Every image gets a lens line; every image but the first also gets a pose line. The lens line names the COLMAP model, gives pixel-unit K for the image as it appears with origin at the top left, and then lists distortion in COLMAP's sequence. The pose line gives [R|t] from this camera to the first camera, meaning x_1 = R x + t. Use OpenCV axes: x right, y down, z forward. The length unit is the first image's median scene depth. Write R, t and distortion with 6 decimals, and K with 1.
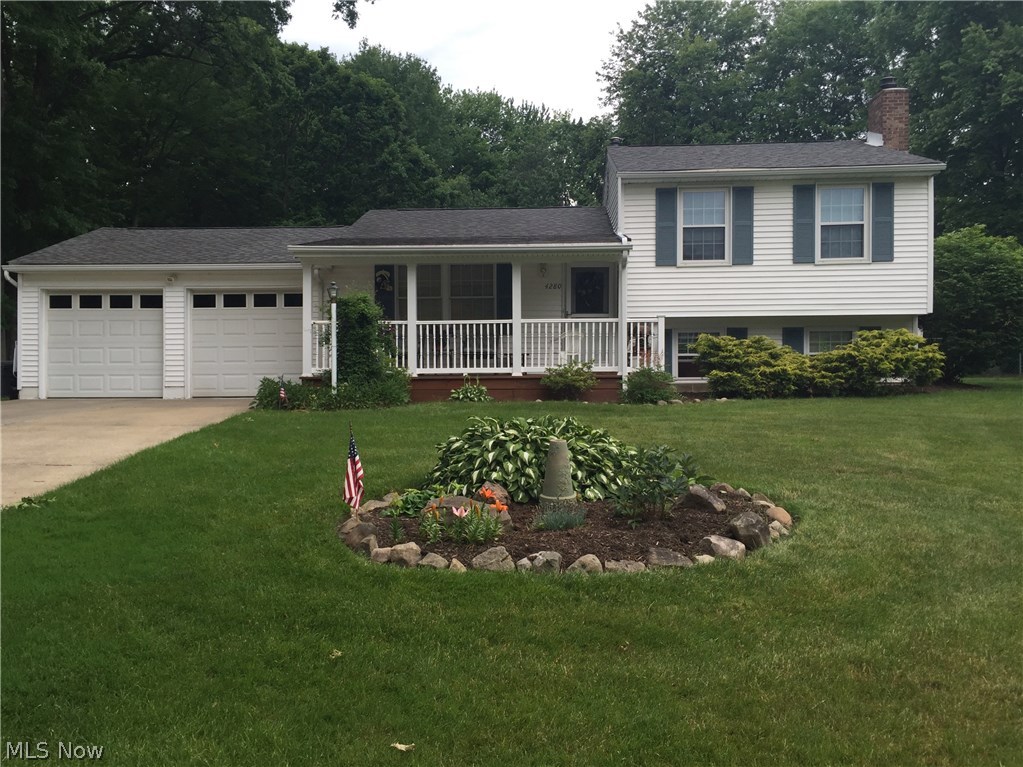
lens RADIAL K [[915.6, 0, 508.5], [0, 915.6, 385.8], [0, 0, 1]] dist [0.063843, -0.056229]
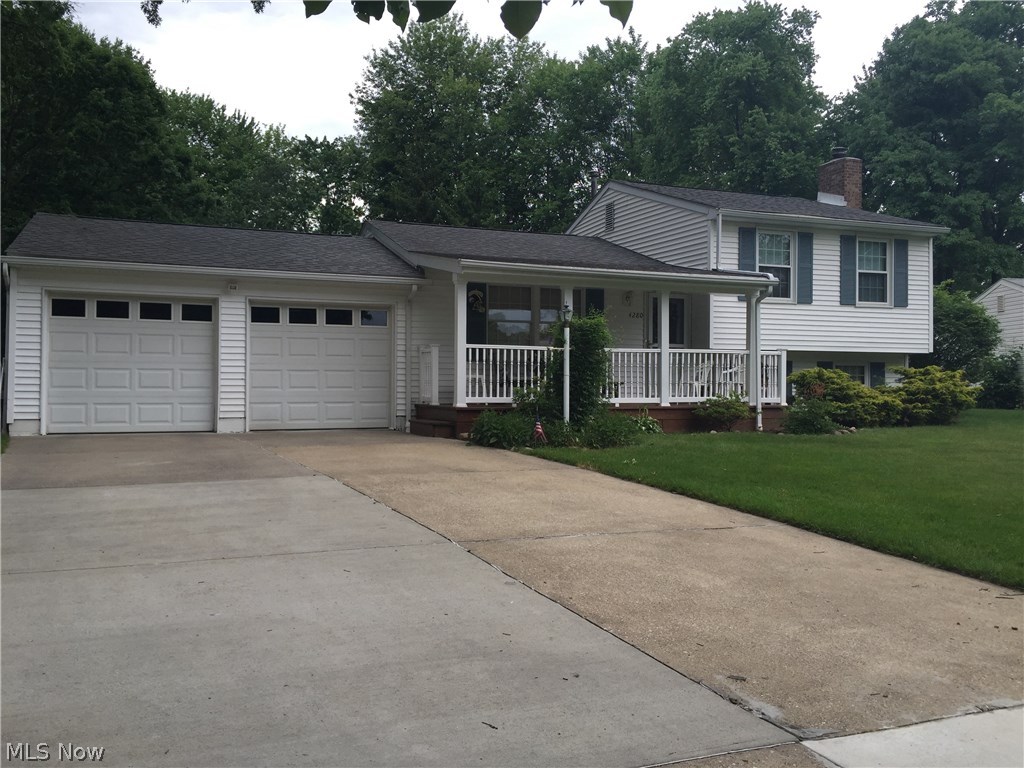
lens RADIAL K [[885.0, 0, 510.1], [0, 885.0, 384.3], [0, 0, 1]] dist [0.056860, -0.040078]
pose [[0.904293, 0.009897, 0.426798, -0.472815], [0.000047, 0.999729, -0.023282, -0.010436], [-0.426912, 0.021074, 0.904047, 0.181993]]
